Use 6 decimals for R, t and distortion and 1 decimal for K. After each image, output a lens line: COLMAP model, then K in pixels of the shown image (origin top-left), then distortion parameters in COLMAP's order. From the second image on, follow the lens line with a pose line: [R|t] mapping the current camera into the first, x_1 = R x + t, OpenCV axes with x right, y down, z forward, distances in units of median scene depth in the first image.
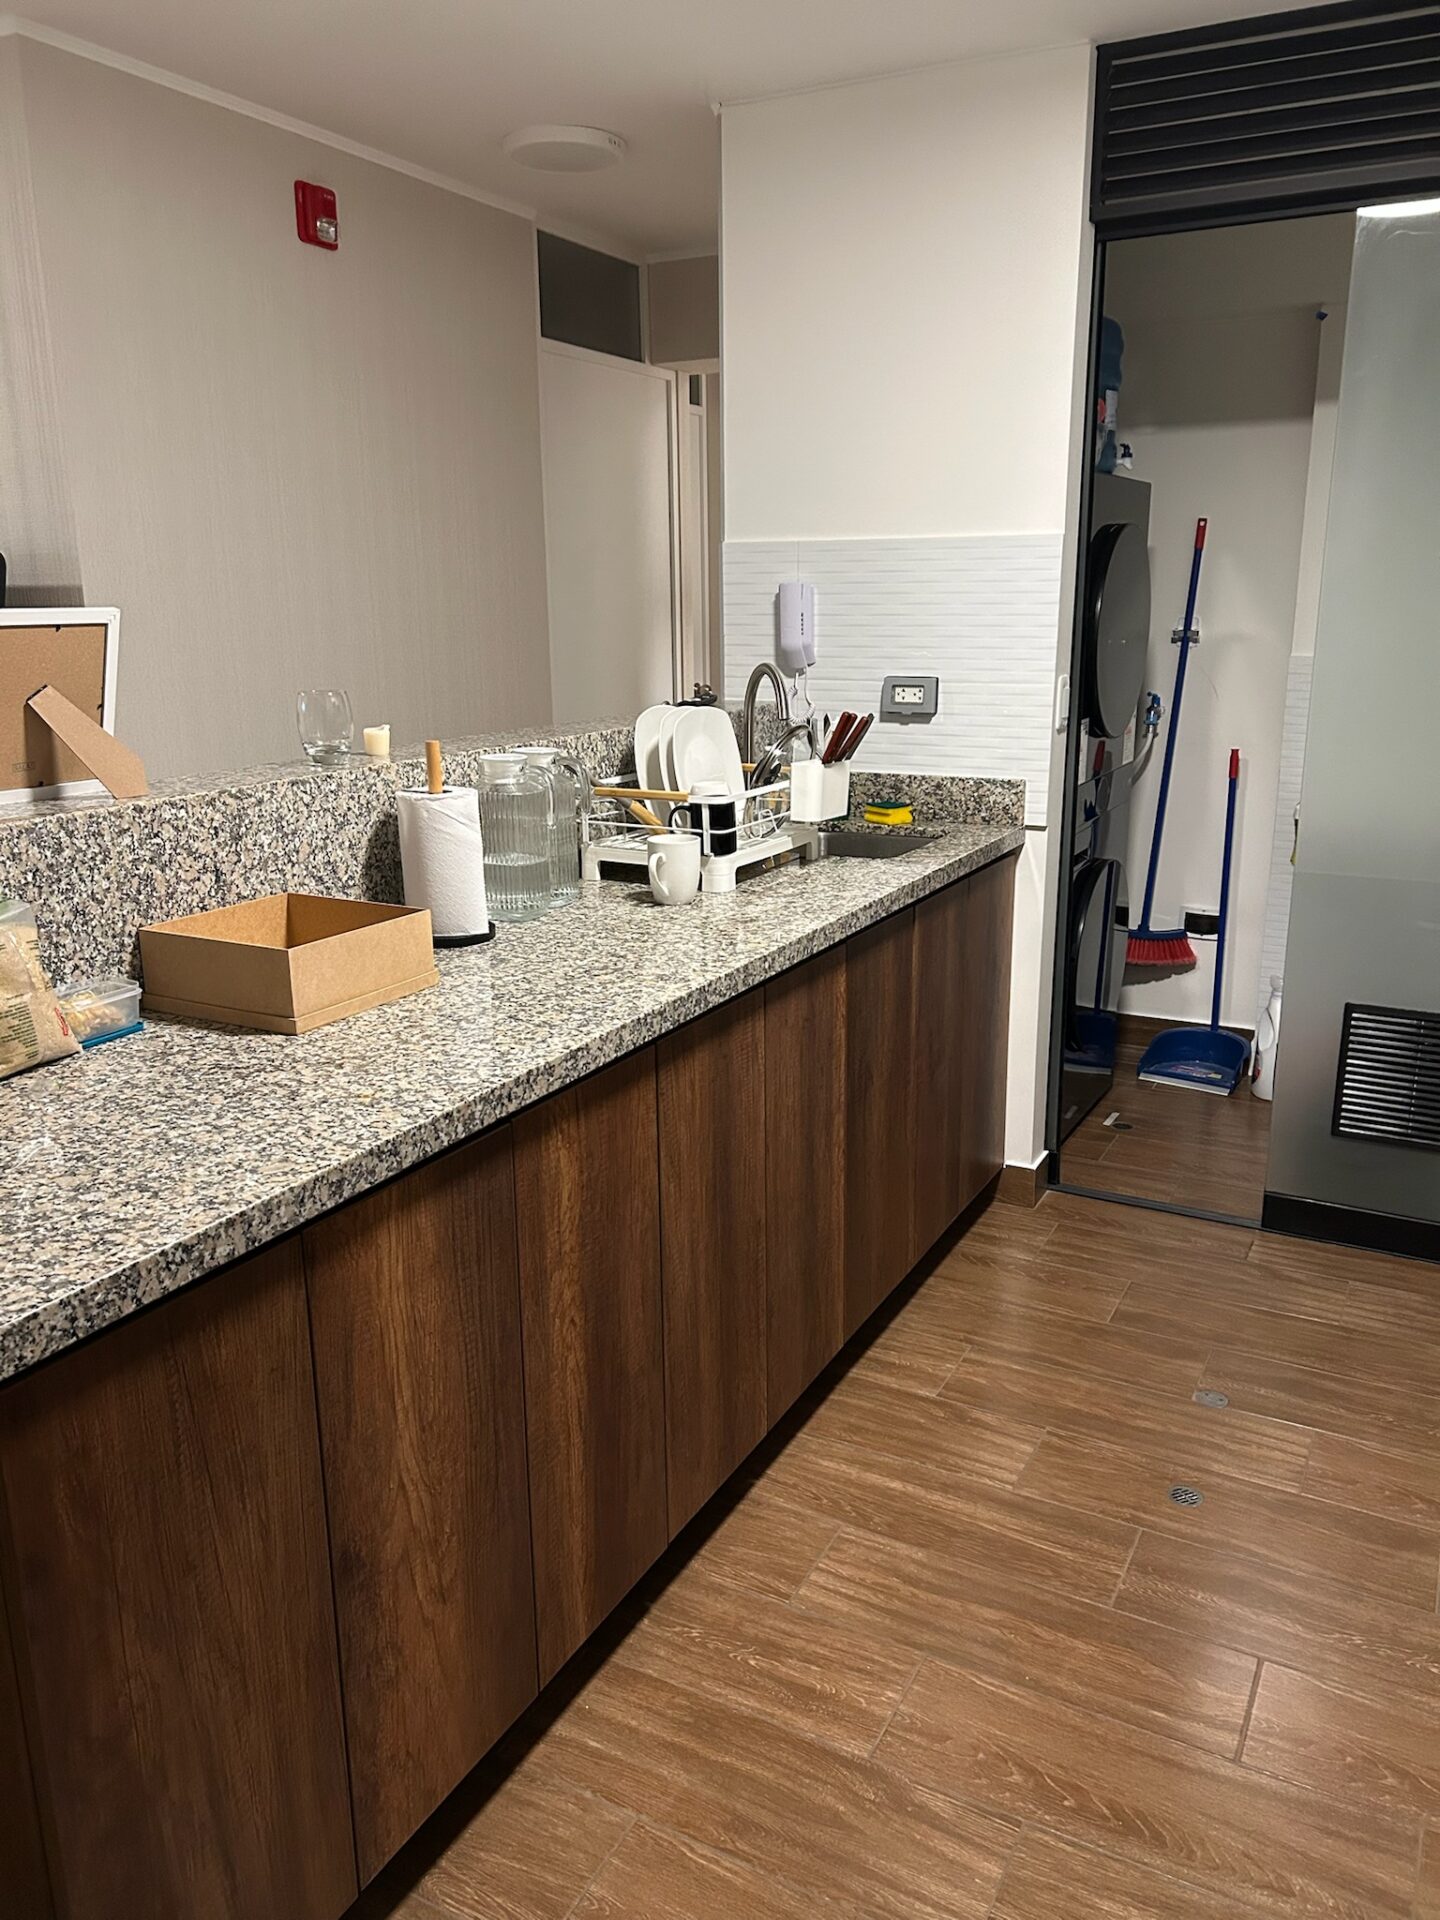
lens RADIAL K [[1441.3, 0, 719.7], [0, 1441.3, 962.7], [0, 0, 1]] dist [0.046138, -0.008615]
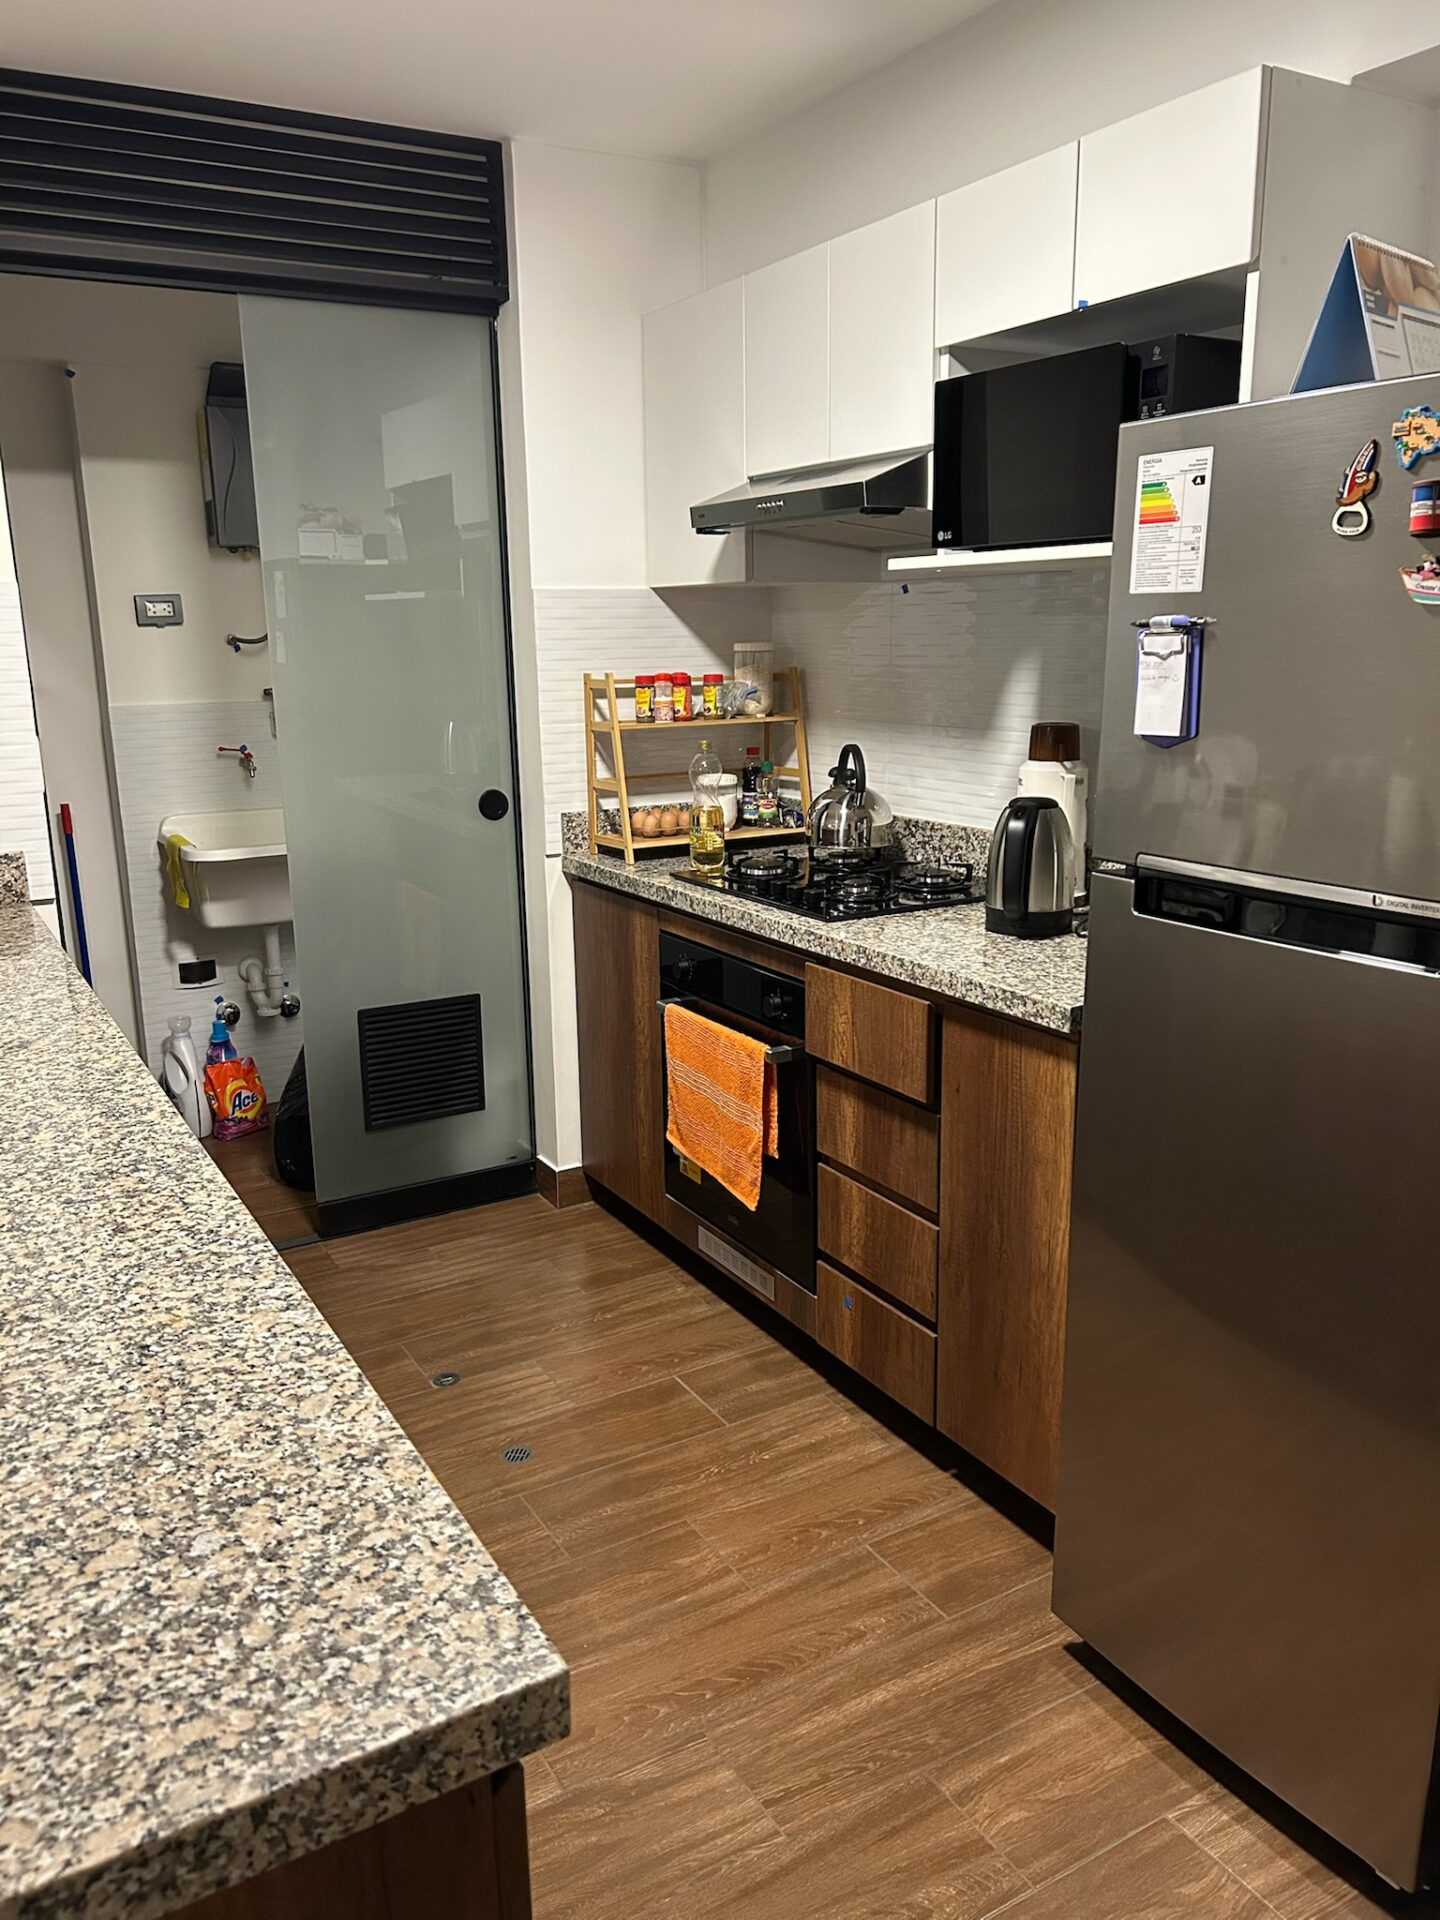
lens RADIAL K [[1441.3, 0, 715.1], [0, 1441.3, 960.0], [0, 0, 1]] dist [0.046138, -0.008615]
pose [[0.529884, -0.192211, 0.826001, -0.664928], [0.221021, 0.971618, 0.084310, -0.087817], [-0.818763, 0.137889, 0.557327, 0.320582]]
